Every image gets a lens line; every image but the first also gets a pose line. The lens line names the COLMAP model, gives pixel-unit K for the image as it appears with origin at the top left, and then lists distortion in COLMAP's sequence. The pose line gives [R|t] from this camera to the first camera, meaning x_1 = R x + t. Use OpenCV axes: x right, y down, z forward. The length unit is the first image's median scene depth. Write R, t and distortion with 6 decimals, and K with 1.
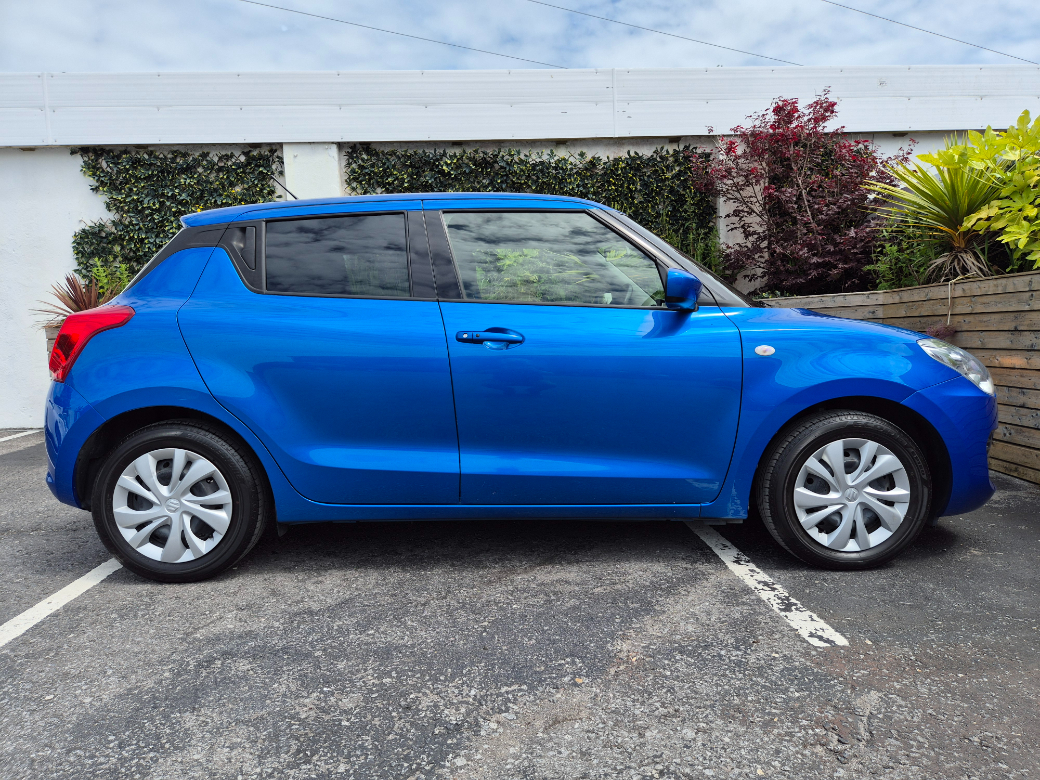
lens RADIAL K [[701.1, 0, 514.2], [0, 701.1, 395.6], [0, 0, 1]] dist [0.072040, -0.069857]
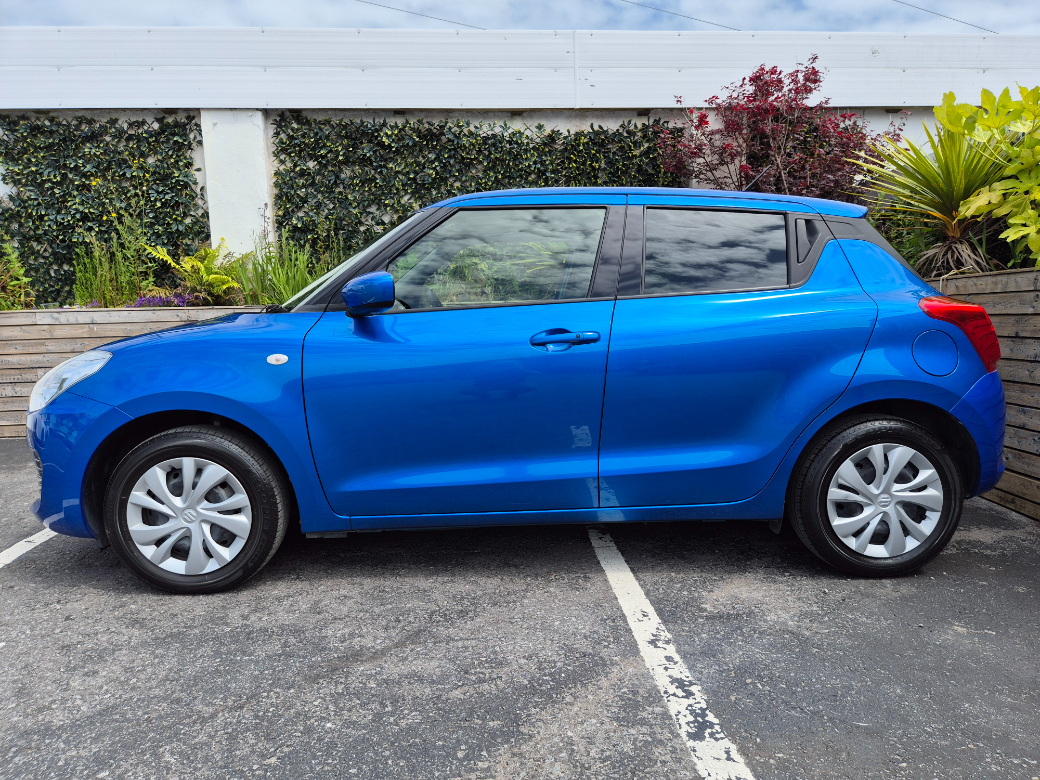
lens RADIAL K [[695.3, 0, 523.8], [0, 695.3, 393.4], [0, 0, 1]] dist [0.063575, -0.060148]
pose [[0.999910, 0.010771, 0.007939, 0.074045], [-0.010928, 0.999739, 0.020041, -0.022648], [-0.007721, -0.020126, 0.999768, 0.109105]]
